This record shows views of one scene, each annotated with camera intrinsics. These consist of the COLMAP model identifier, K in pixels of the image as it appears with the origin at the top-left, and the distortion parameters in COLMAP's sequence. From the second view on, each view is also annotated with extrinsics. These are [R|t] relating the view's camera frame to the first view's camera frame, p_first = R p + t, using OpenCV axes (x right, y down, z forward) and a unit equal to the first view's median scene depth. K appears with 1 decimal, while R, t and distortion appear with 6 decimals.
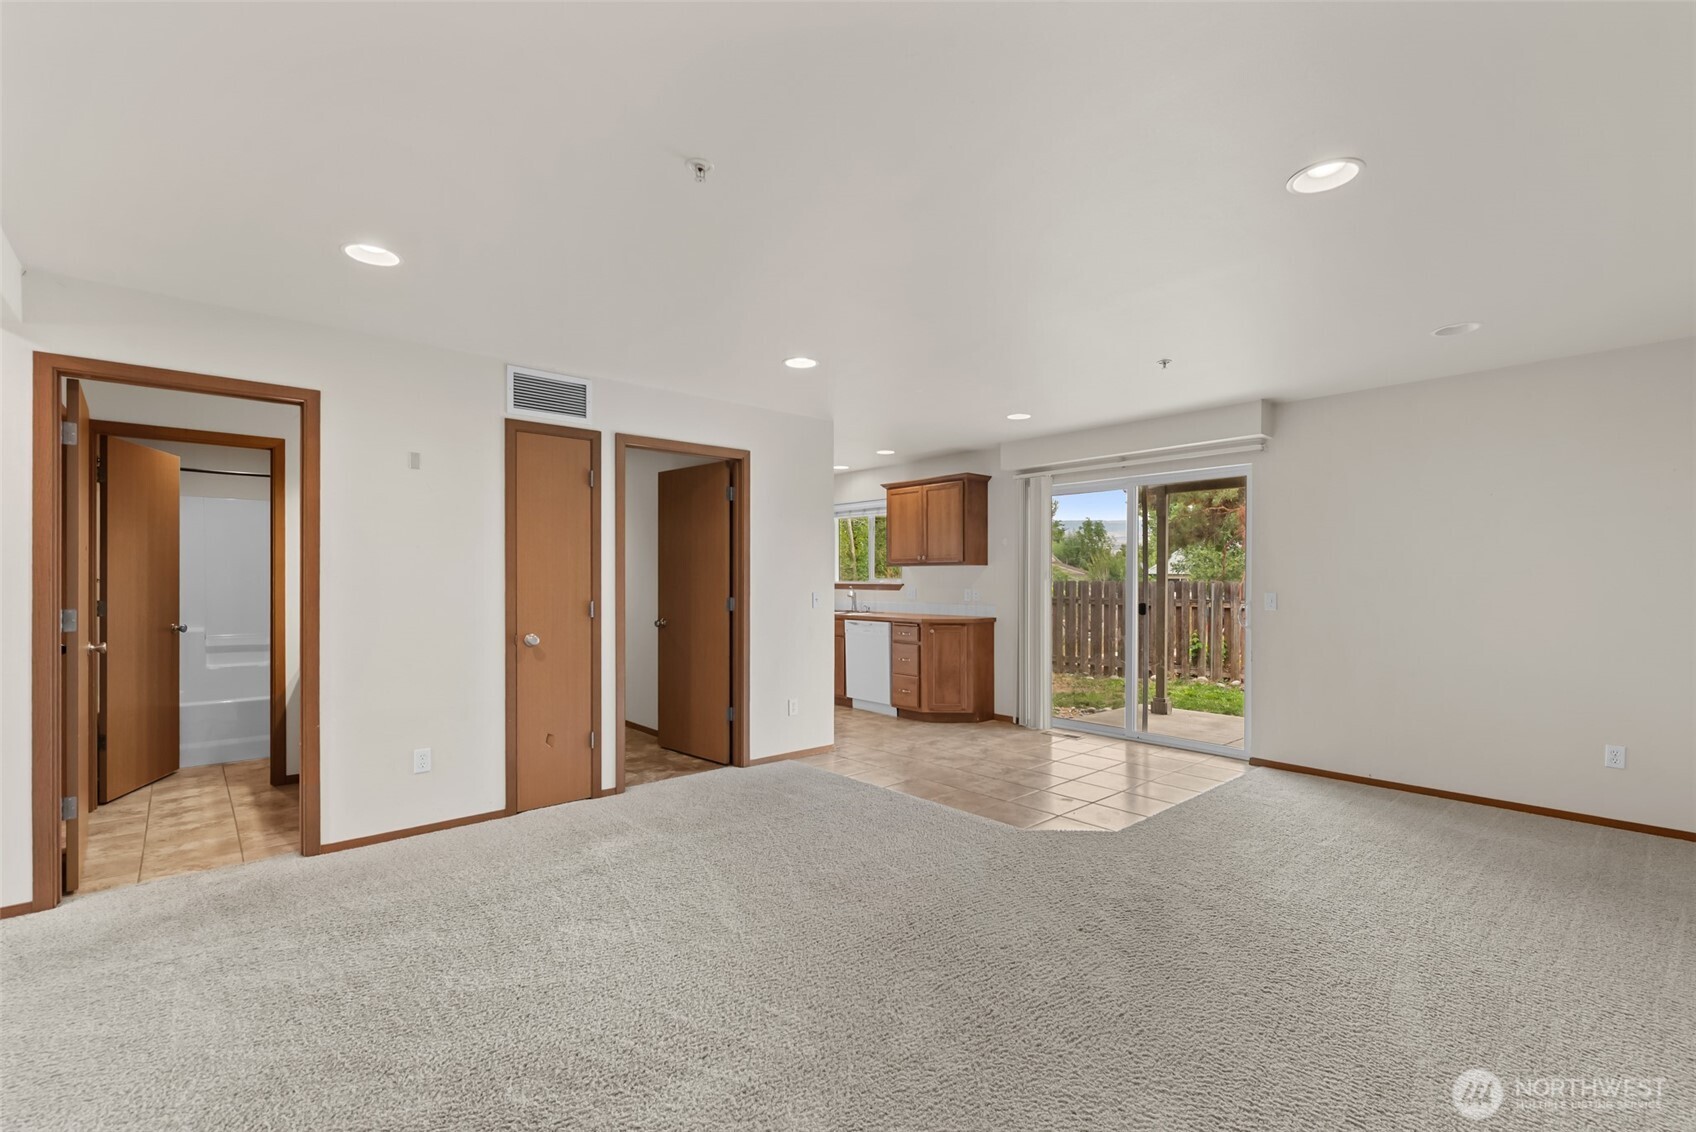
lens RADIAL K [[746.1, 0, 882.9], [0, 746.1, 575.6], [0, 0, 1]] dist [-0.000403, -0.000763]
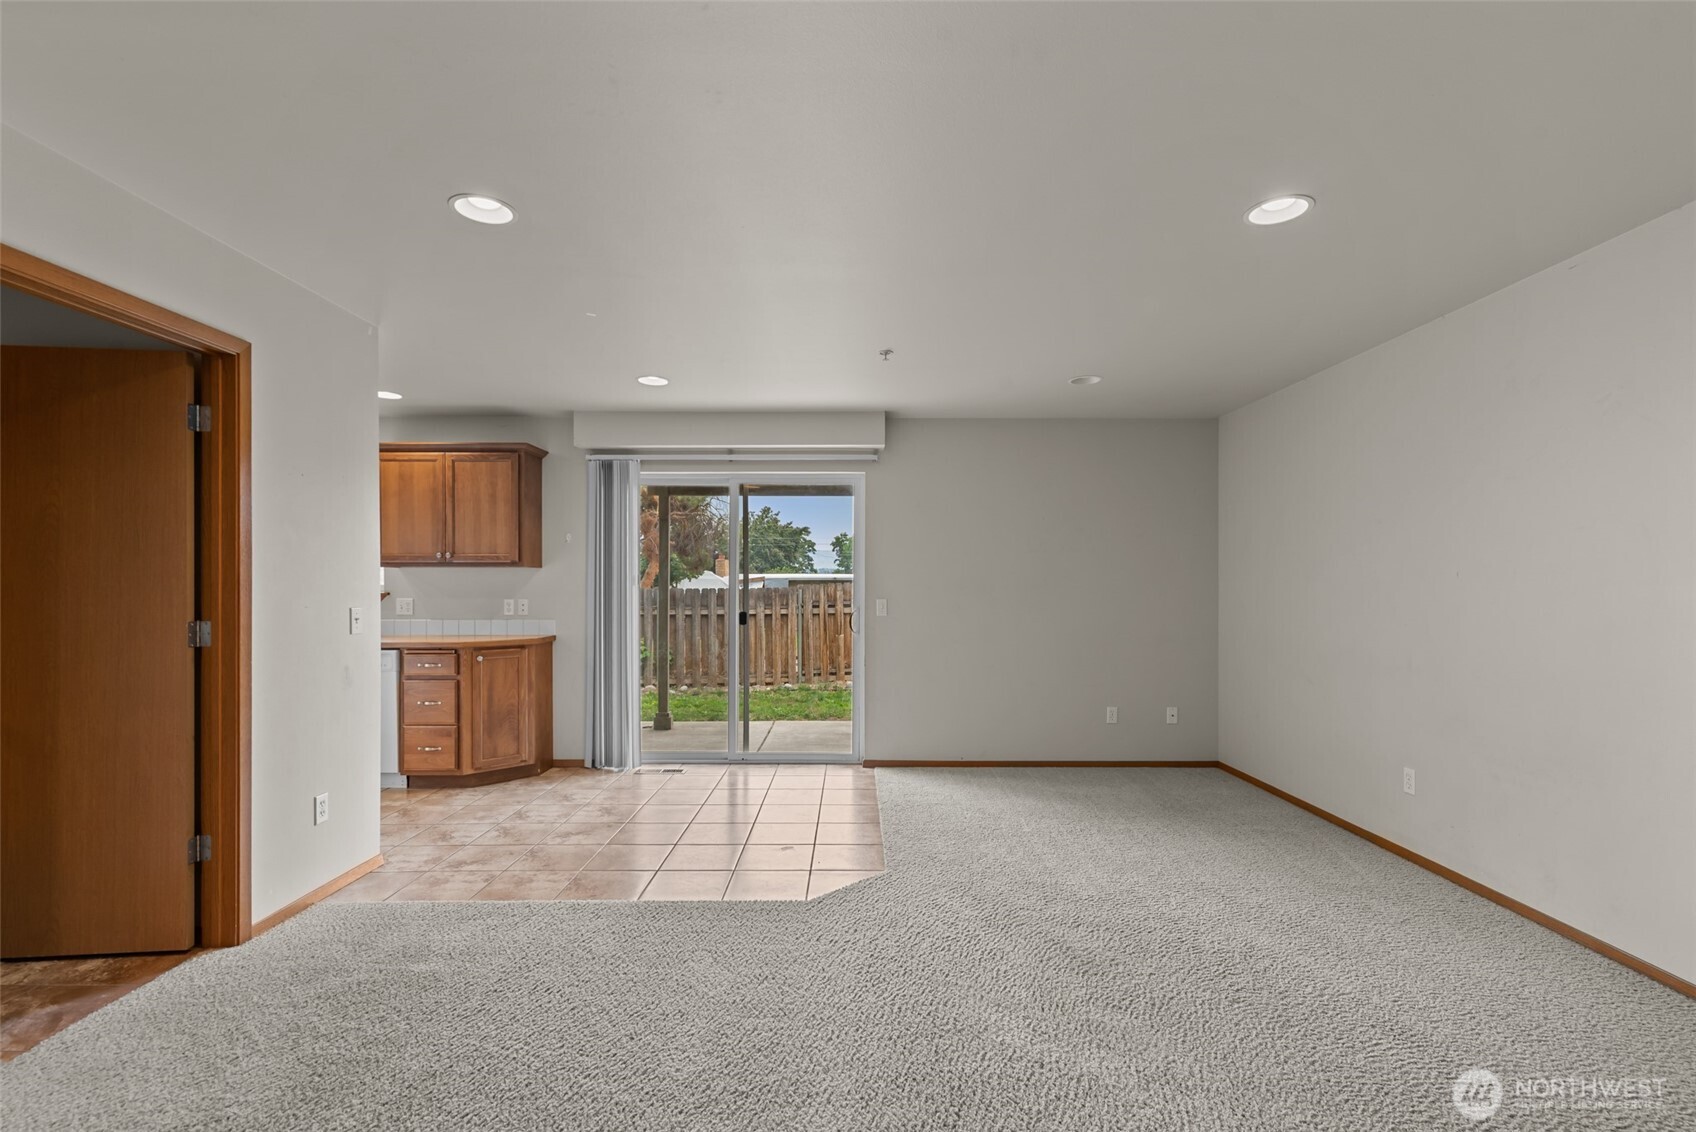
lens RADIAL K [[746.1, 0, 863.5], [0, 746.1, 587.3], [0, 0, 1]] dist [-0.000403, -0.000763]
pose [[0.680588, -0.001137, 0.732666, -0.227210], [-0.003300, 0.999984, 0.004617, 0.002073], [-0.732659, -0.005560, 0.680573, 0.270839]]
